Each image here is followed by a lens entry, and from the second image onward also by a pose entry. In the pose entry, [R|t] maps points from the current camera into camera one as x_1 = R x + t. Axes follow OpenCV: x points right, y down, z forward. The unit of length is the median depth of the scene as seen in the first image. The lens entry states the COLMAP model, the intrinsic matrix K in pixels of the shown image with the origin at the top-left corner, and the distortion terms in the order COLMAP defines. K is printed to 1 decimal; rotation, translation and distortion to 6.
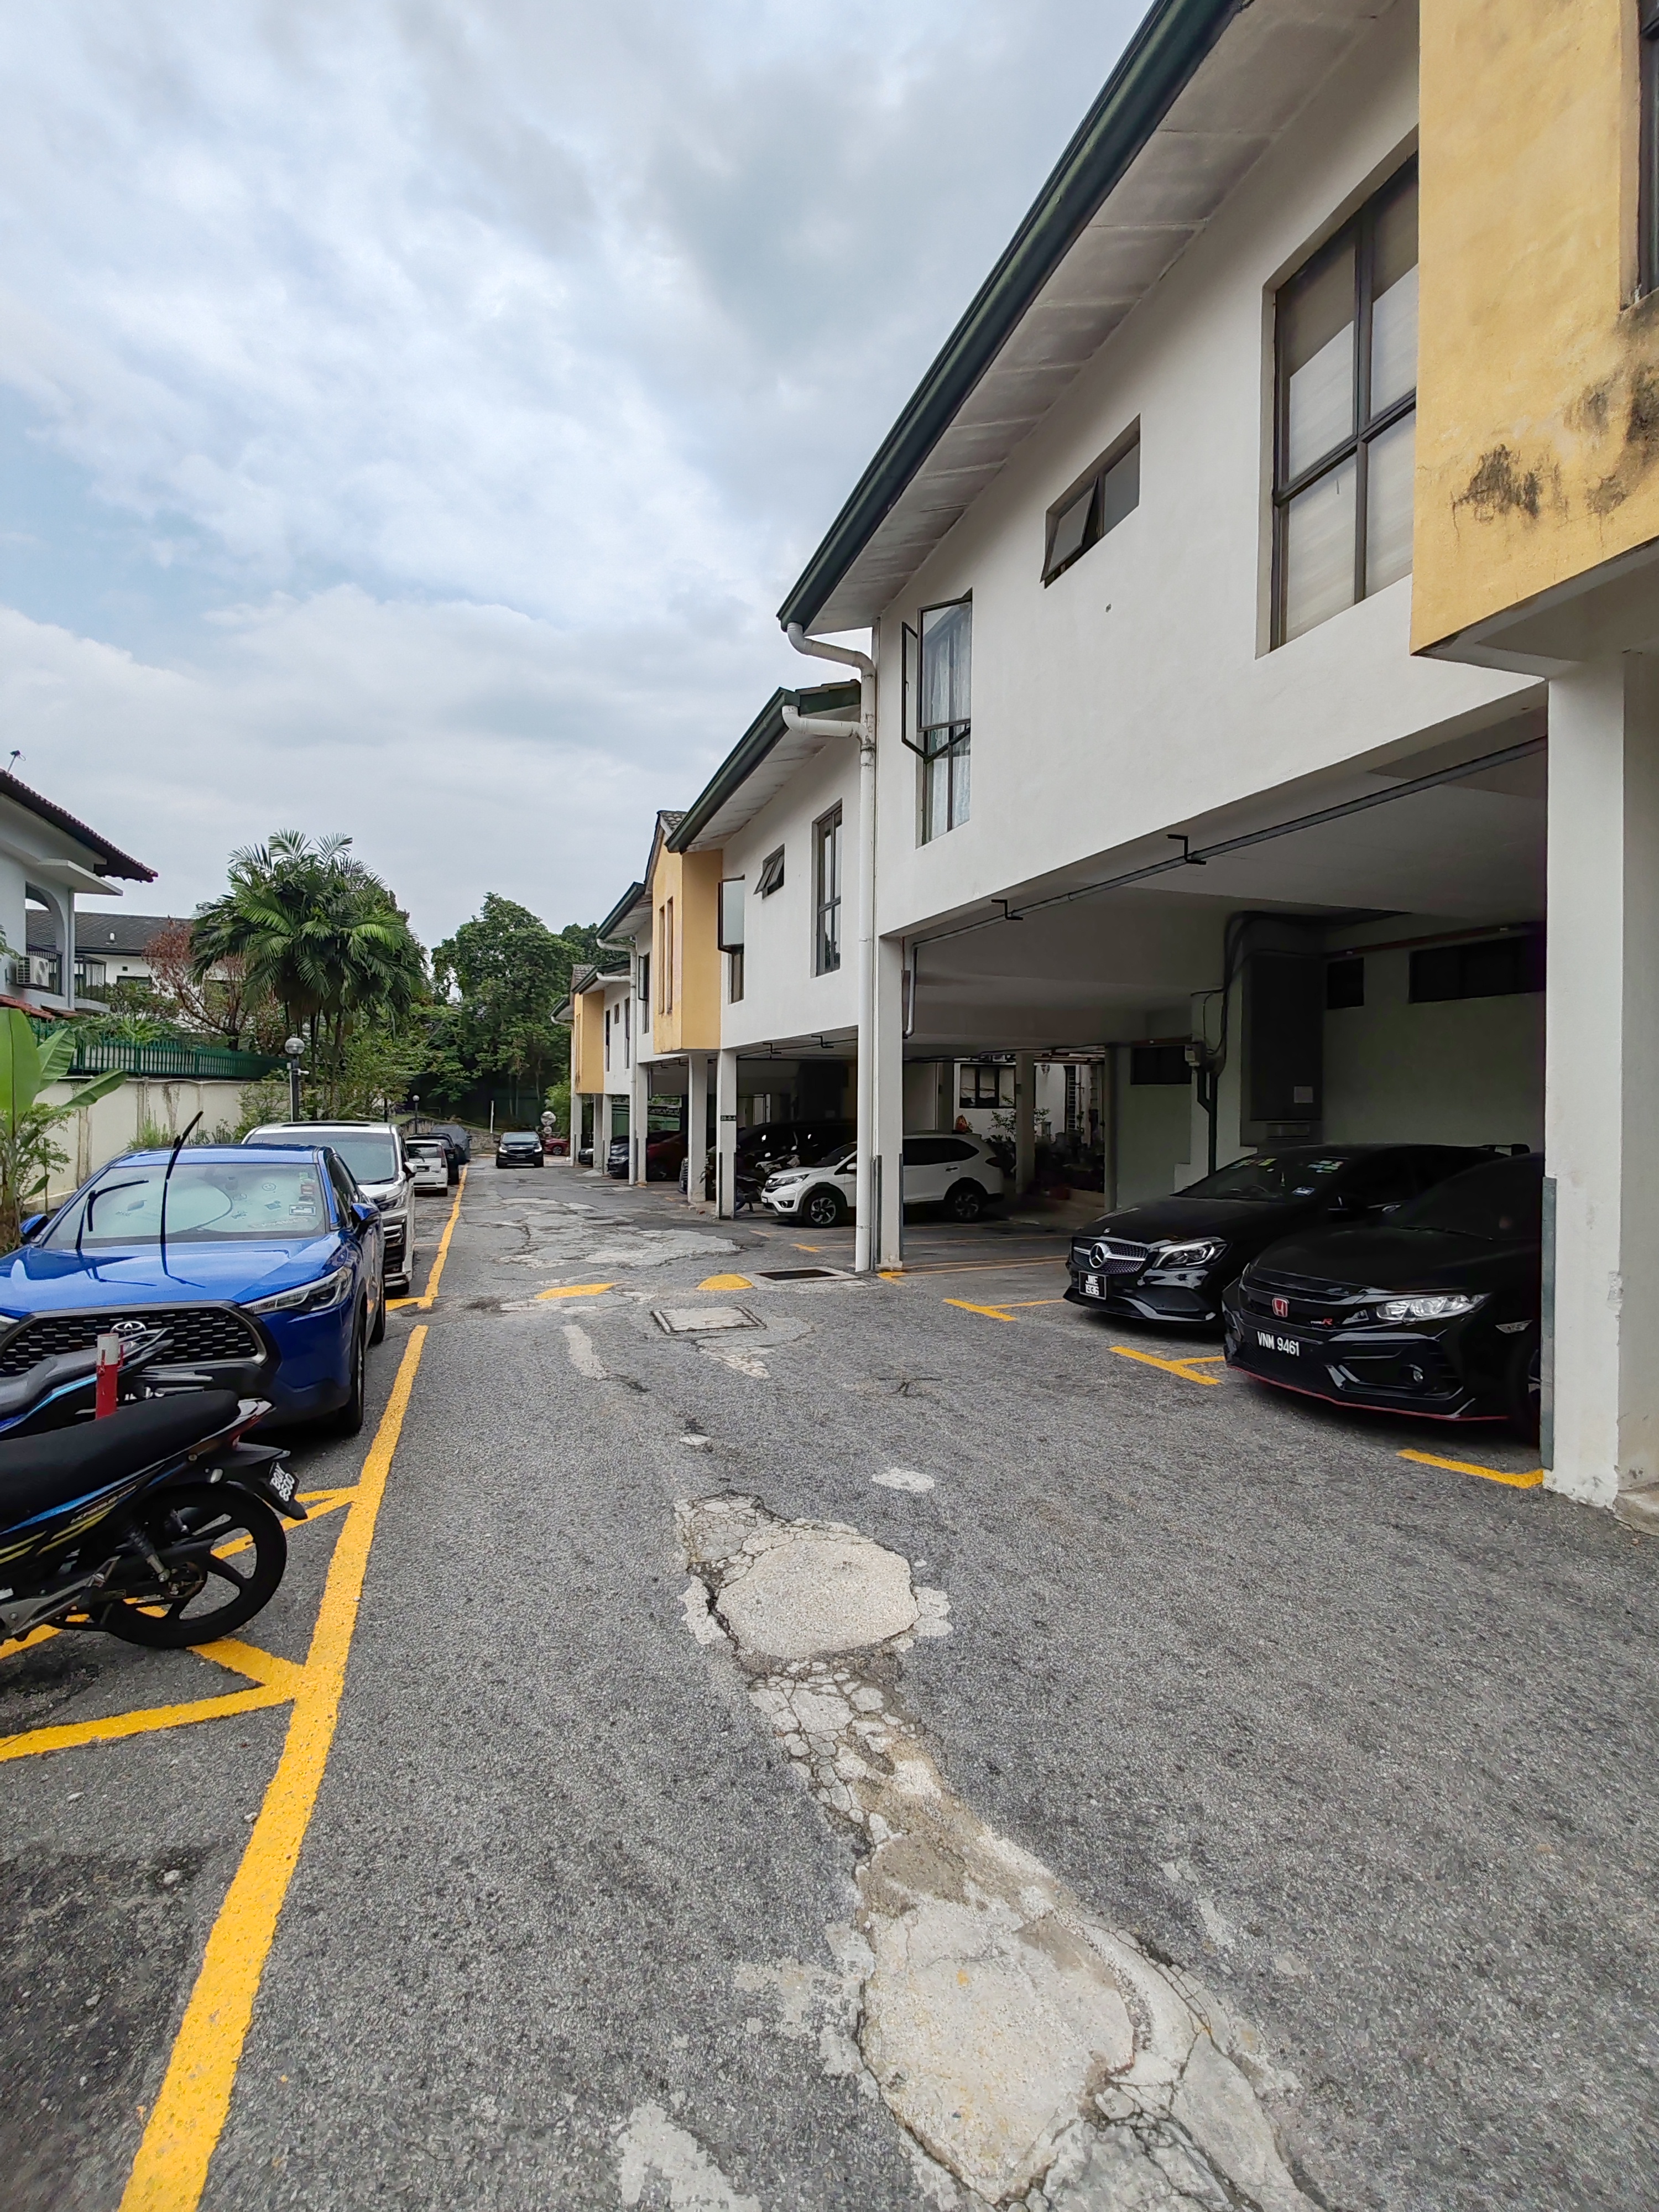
lens RADIAL K [[997.1, 0, 816.8], [0, 997.1, 1093.4], [0, 0, 1]] dist [-0.009980, 0.007435]
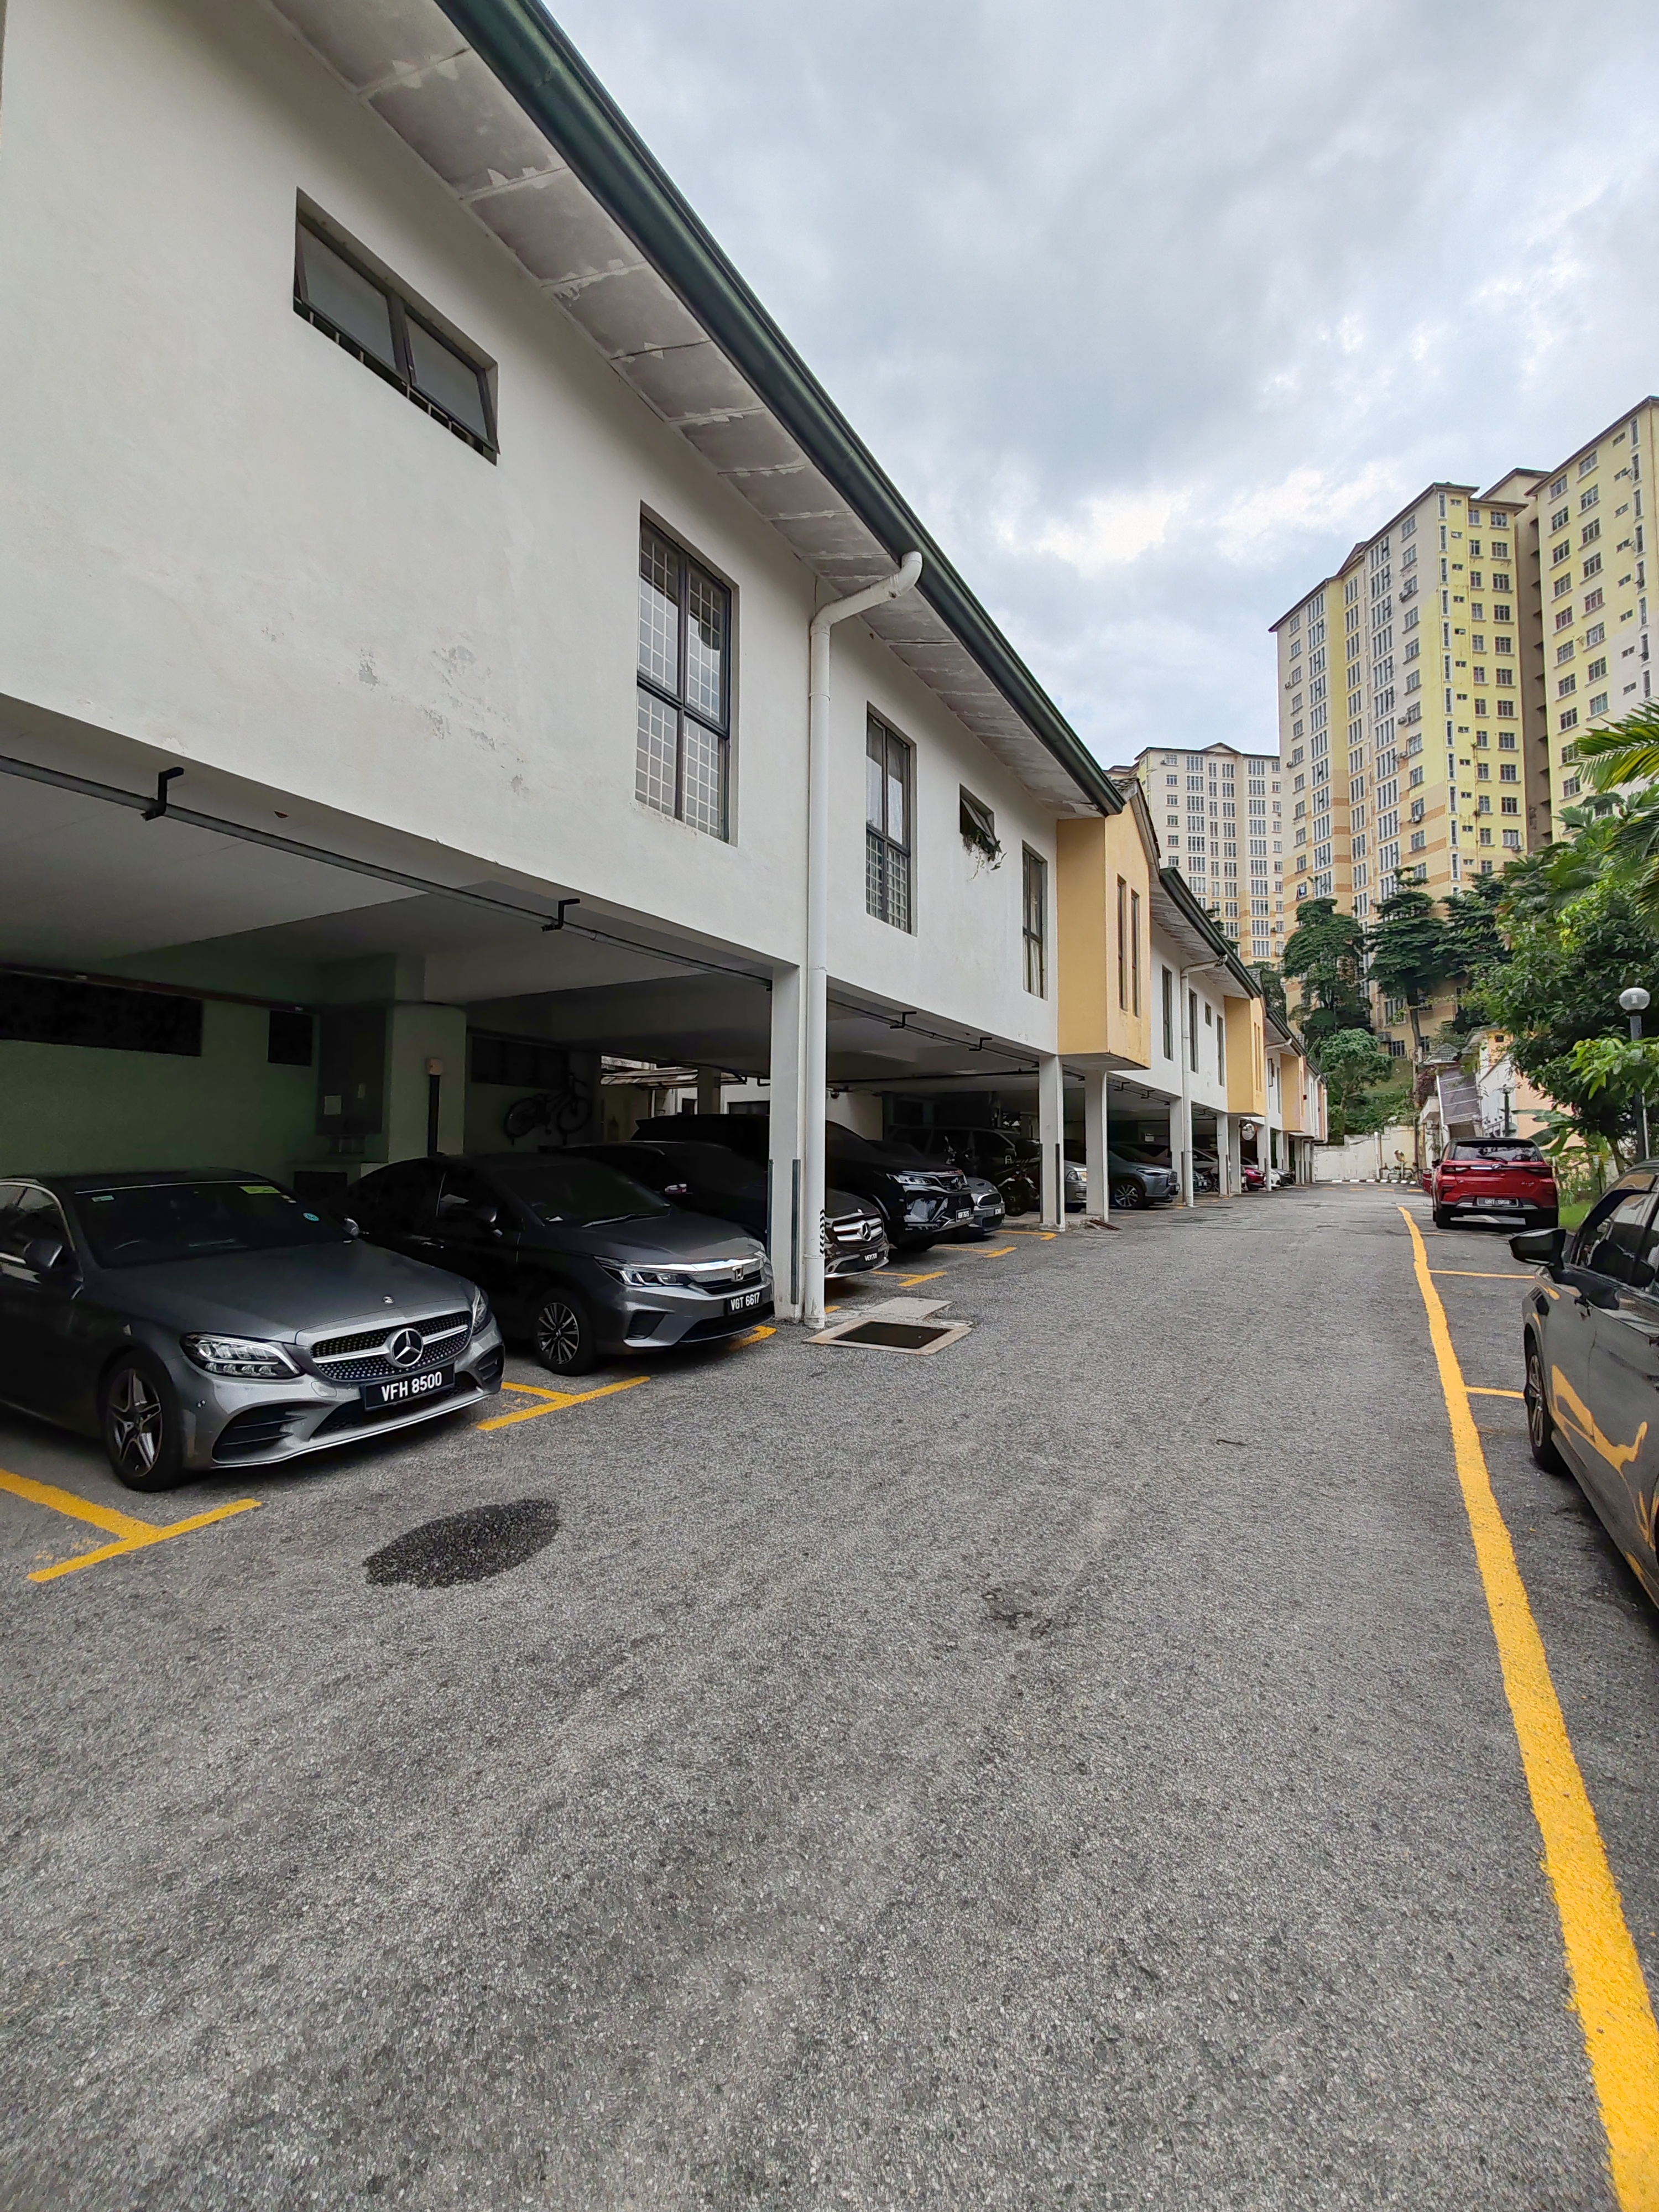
lens RADIAL K [[997.1, 0, 816.8], [0, 997.1, 1093.4], [0, 0, 1]] dist [-0.009980, 0.007435]
pose [[-0.669800, 0.042695, 0.741313, -0.641060], [-0.006217, 0.997988, -0.063095, -0.020360], [-0.742516, -0.046870, -0.668187, 1.861589]]
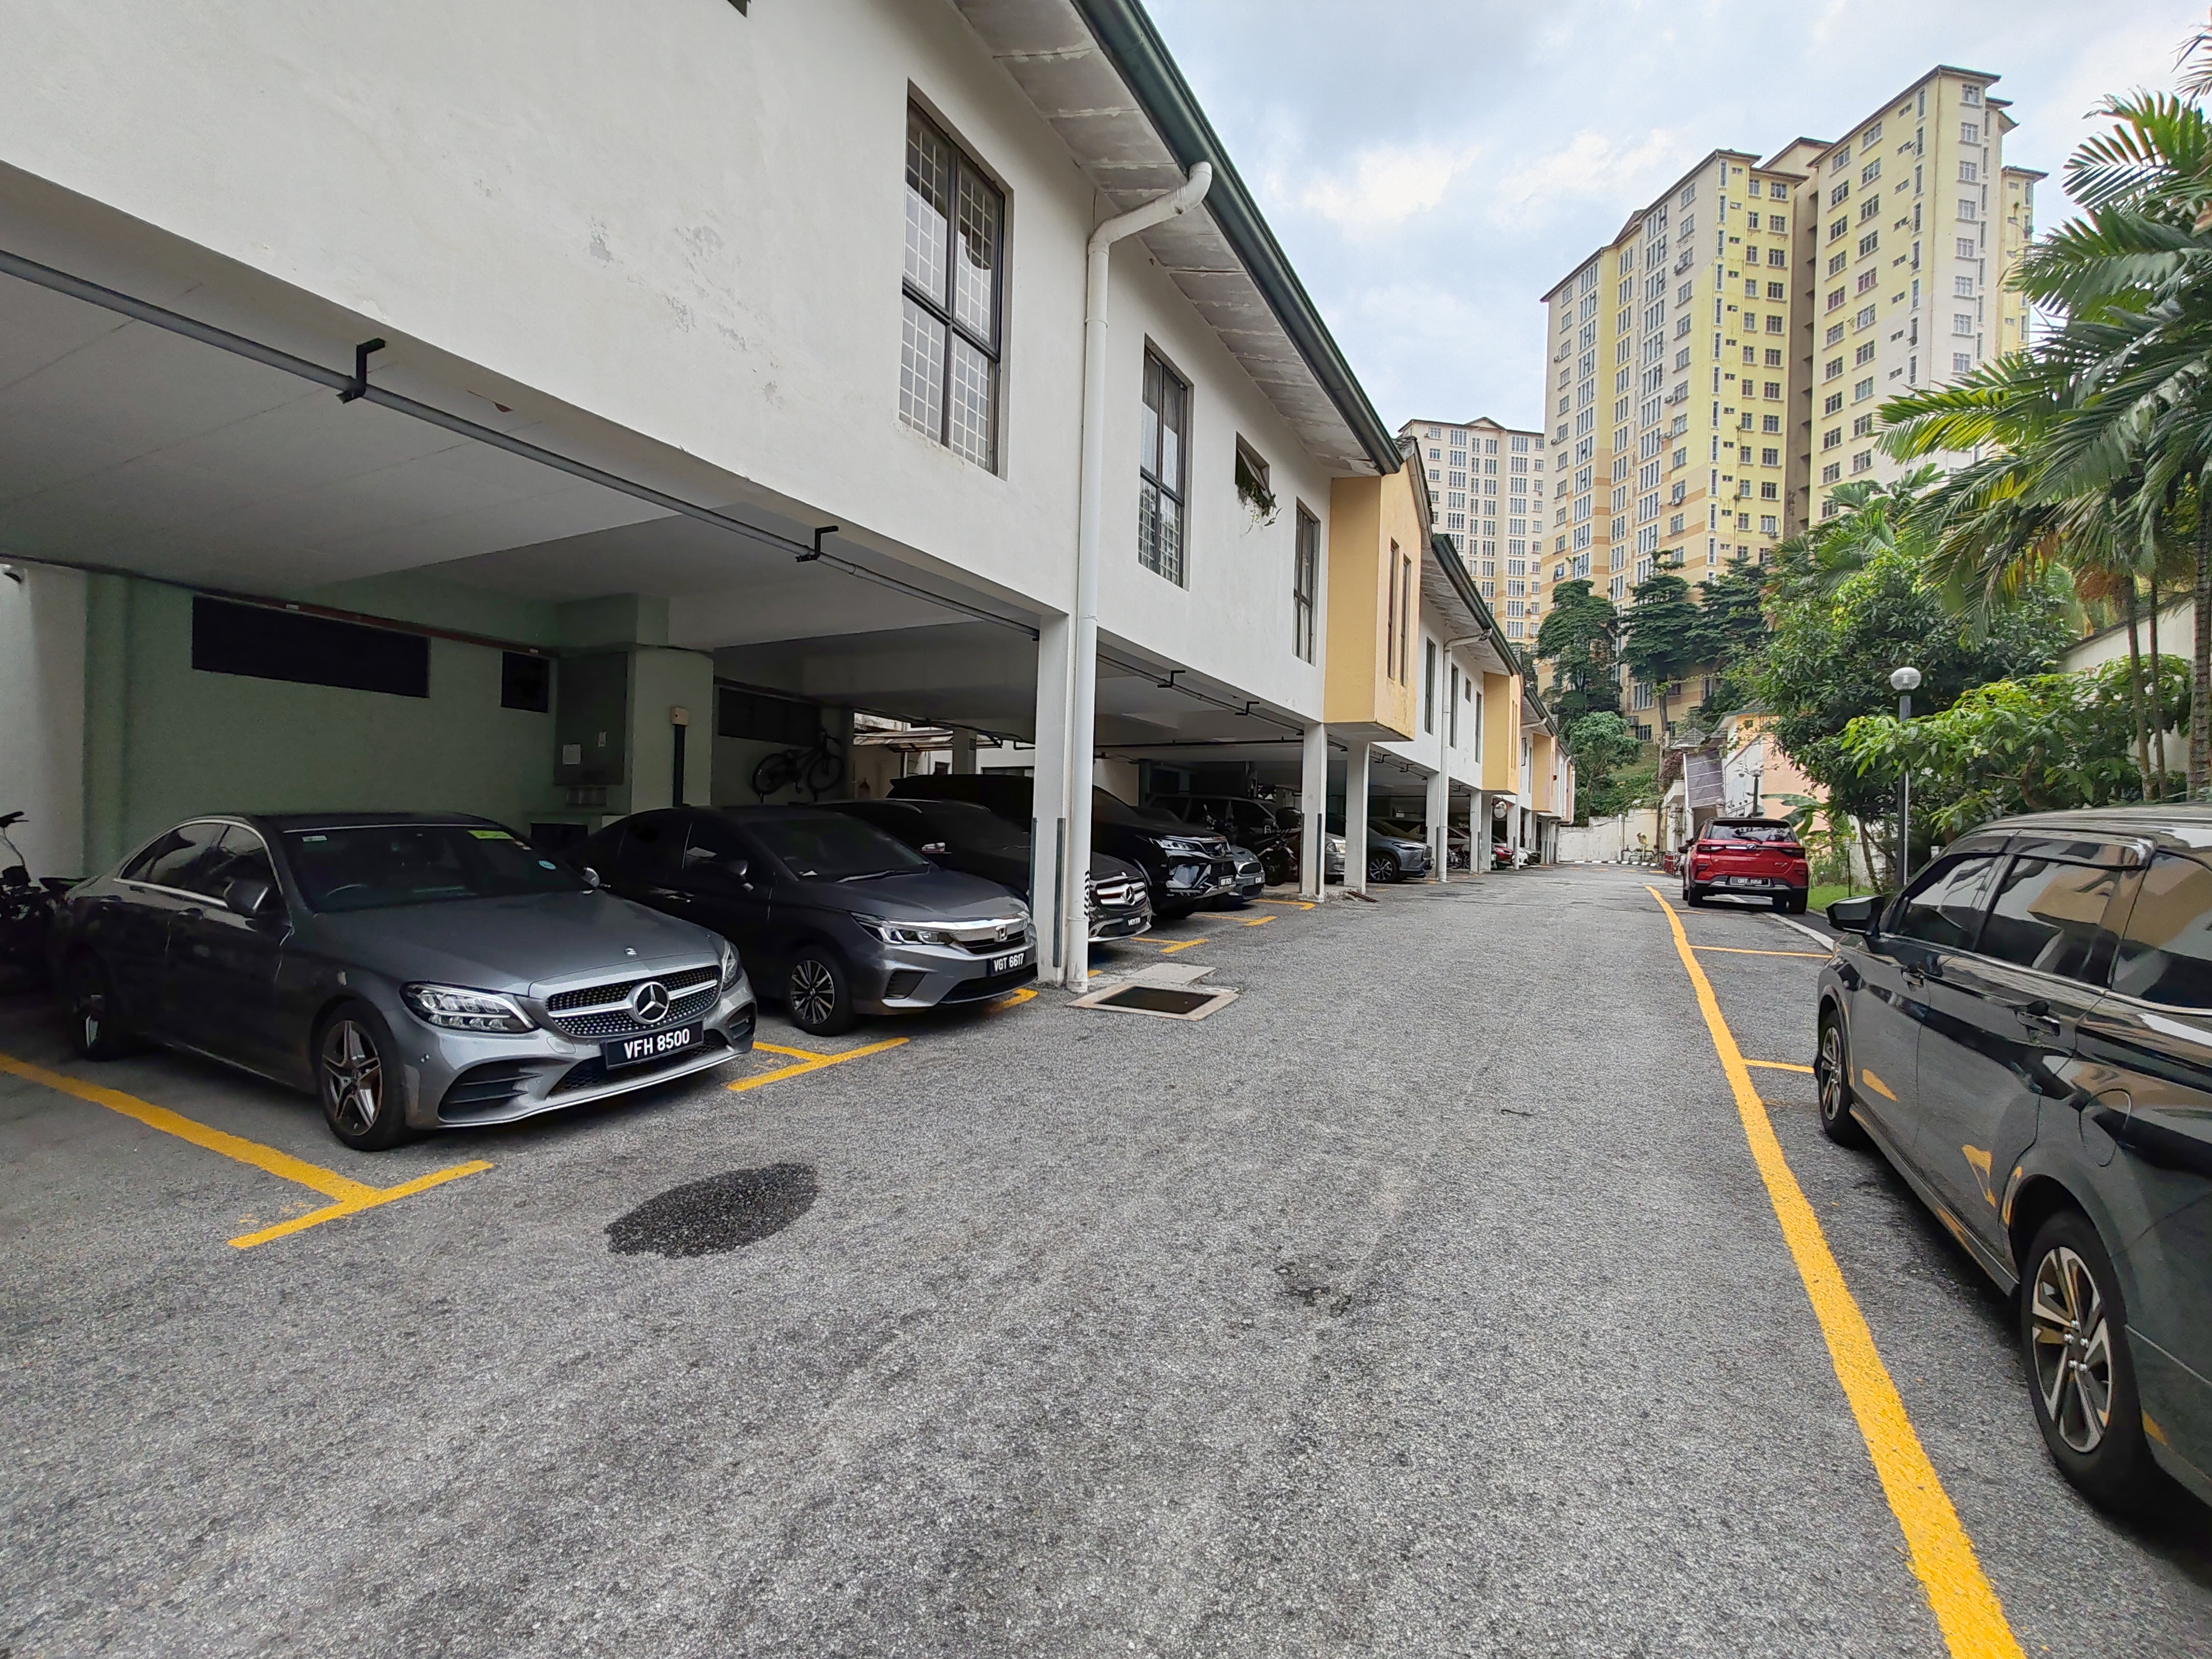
lens RADIAL K [[1000.9, 0, 1099.5], [0, 1000.9, 833.4], [0, 0, 1]] dist [-0.013349, 0.007085]
pose [[-0.693031, -0.022356, 0.720561, -0.574468], [-0.026594, 0.999632, 0.005436, -0.001032], [-0.720417, -0.015395, -0.693370, 1.835812]]
